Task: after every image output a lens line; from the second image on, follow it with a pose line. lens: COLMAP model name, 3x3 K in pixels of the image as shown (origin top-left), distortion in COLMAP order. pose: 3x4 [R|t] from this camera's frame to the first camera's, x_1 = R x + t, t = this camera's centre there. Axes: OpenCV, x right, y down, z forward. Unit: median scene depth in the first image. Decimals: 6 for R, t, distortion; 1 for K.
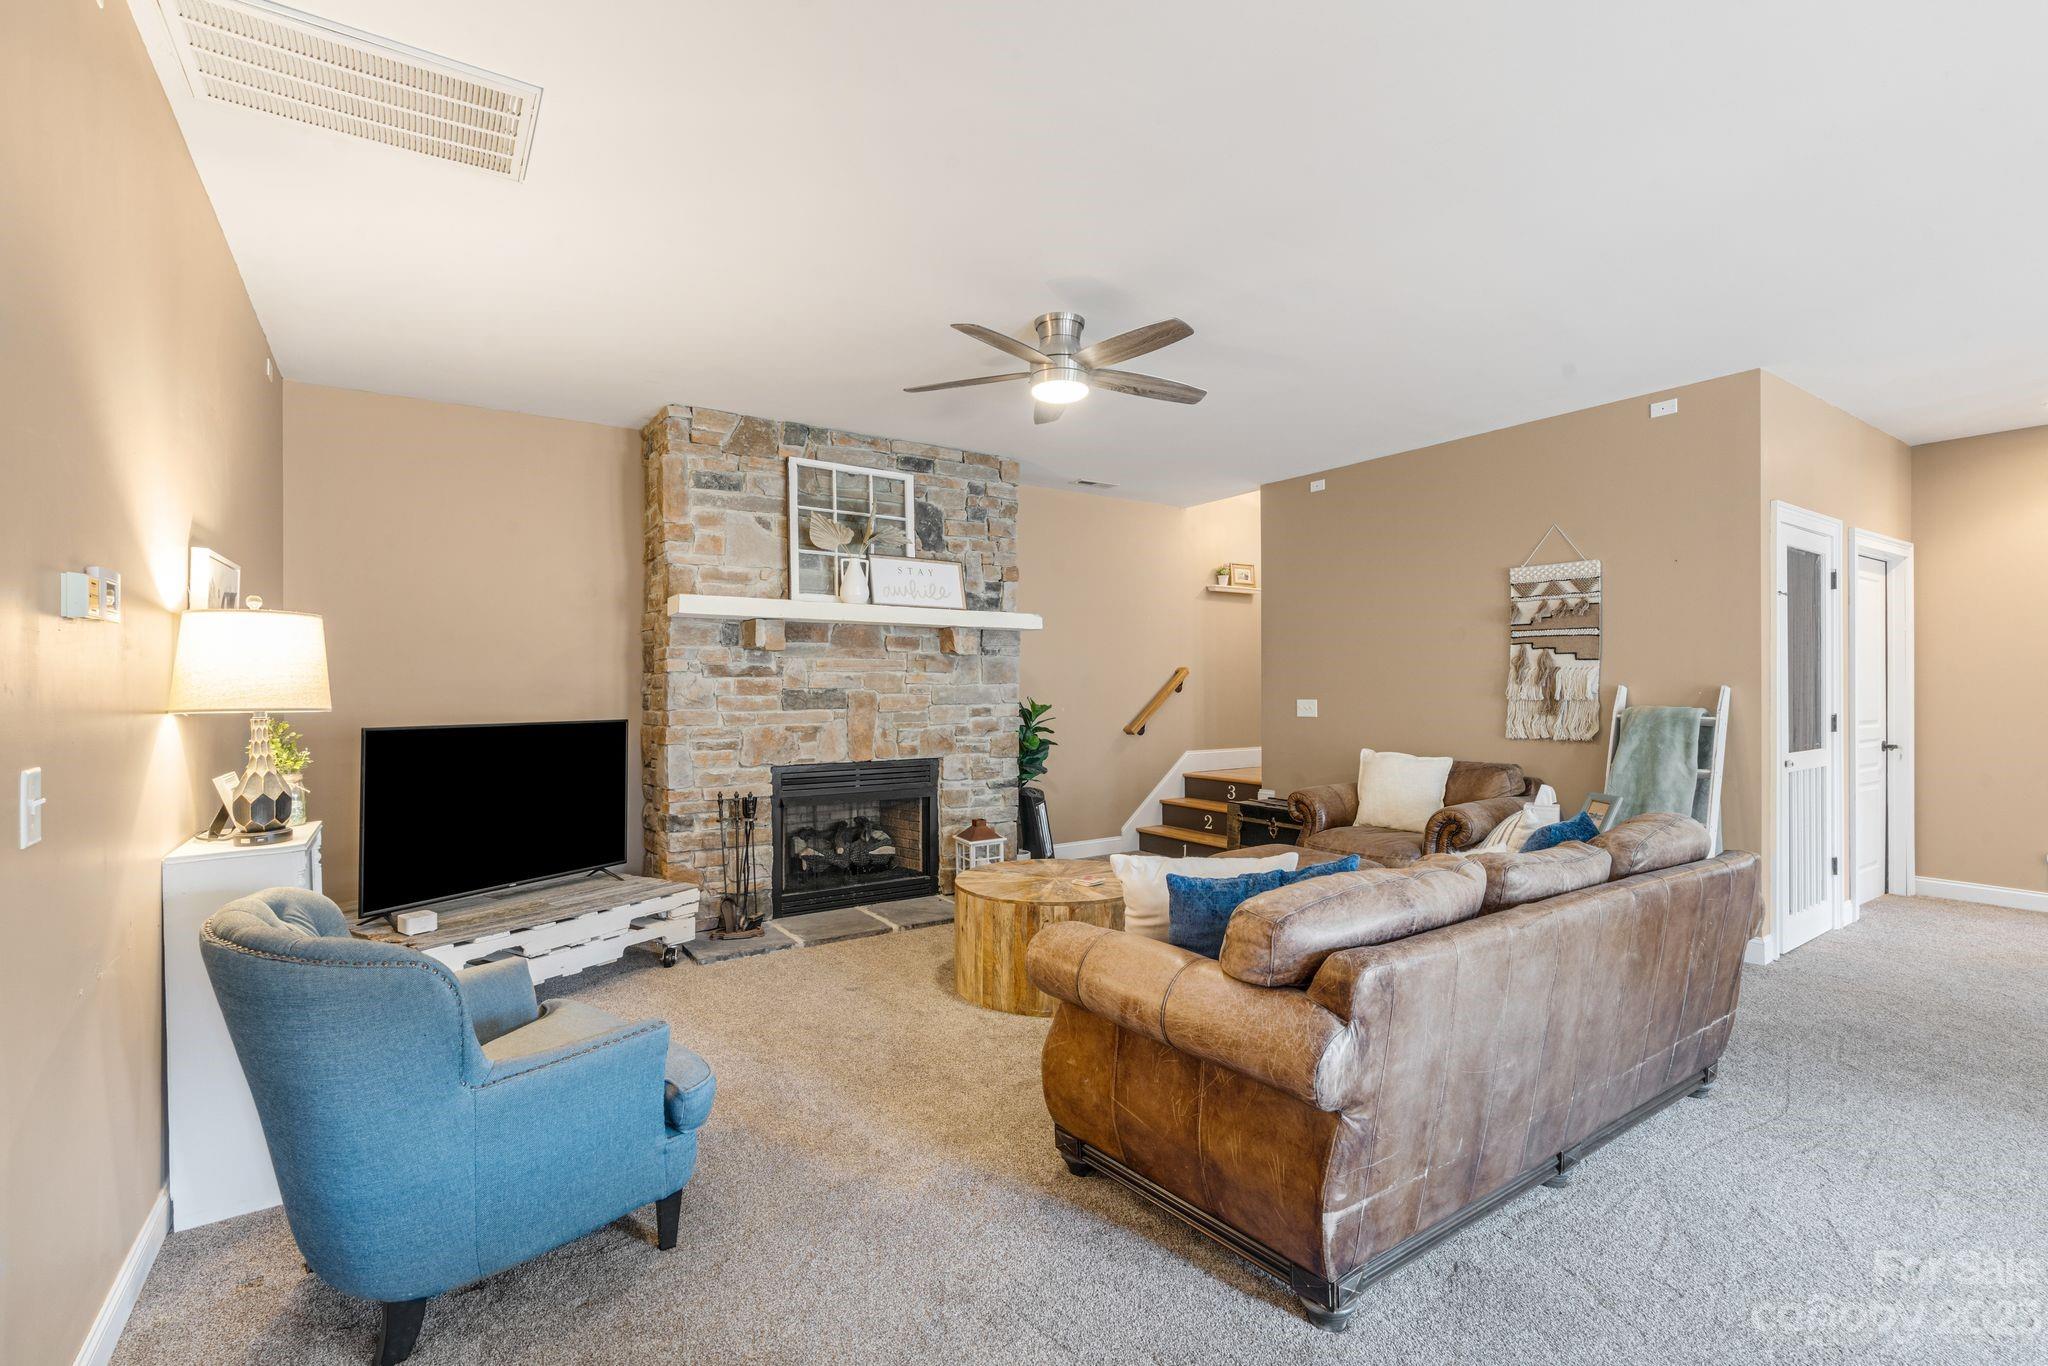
lens RADIAL K [[925.8, 0, 1024.0], [0, 925.8, 682.8], [0, 0, 1]] dist [-0.007459, 0.000451]
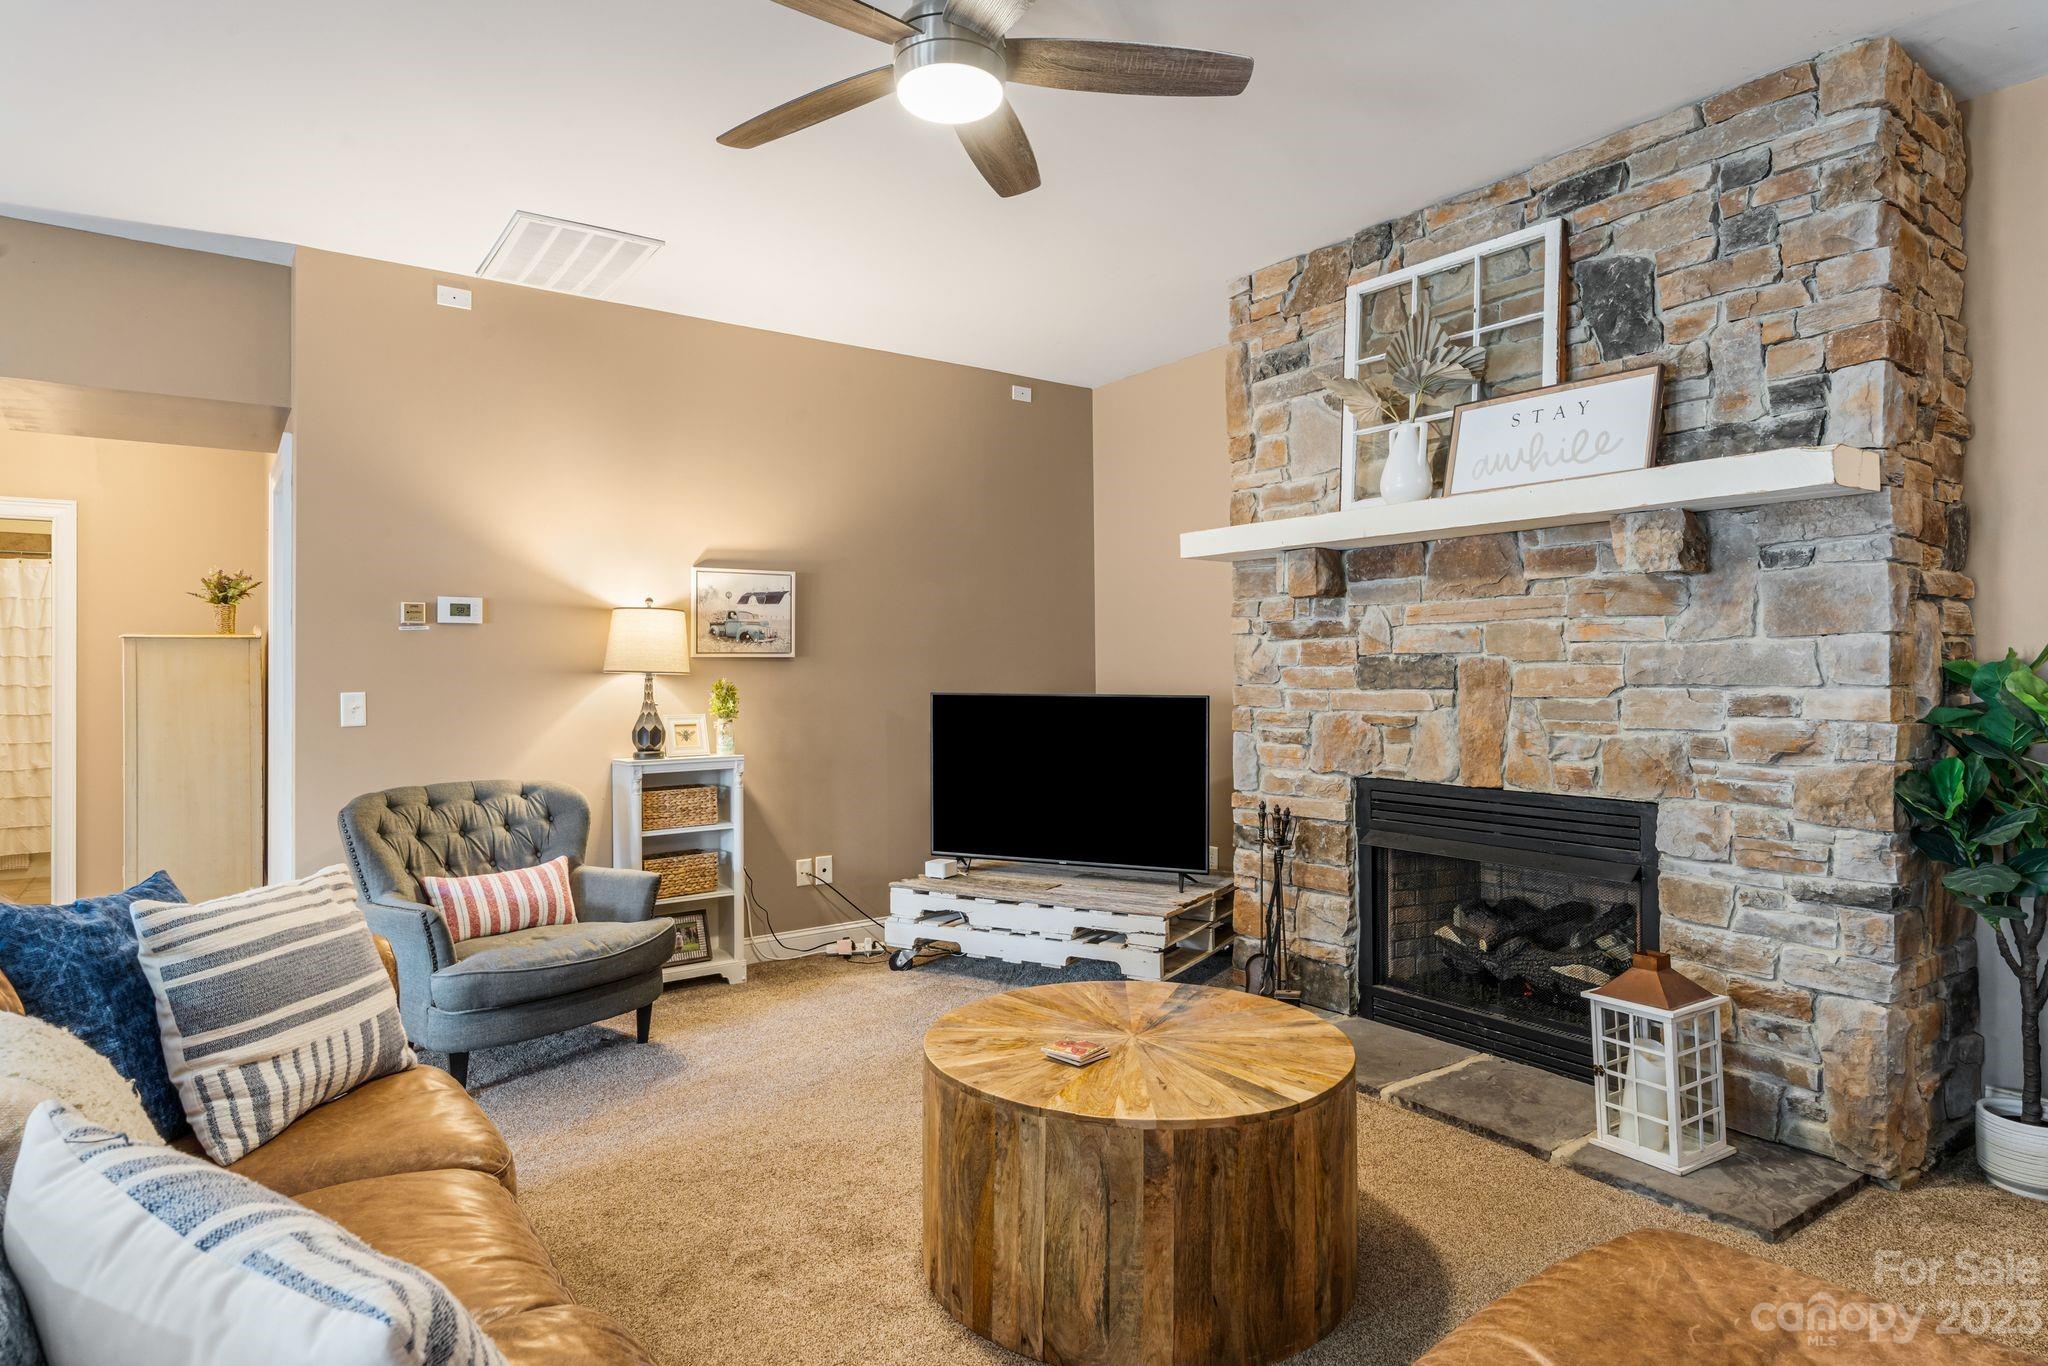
lens RADIAL K [[1102.7, 0, 1025.7], [0, 1102.7, 667.1], [0, 0, 1]] dist [-0.002915, -0.001974]
pose [[0.051942, -0.005628, -0.998634, 0.460199], [0.003869, 0.999978, -0.005435, 0.016935], [0.998643, -0.003582, 0.051963, 0.703323]]
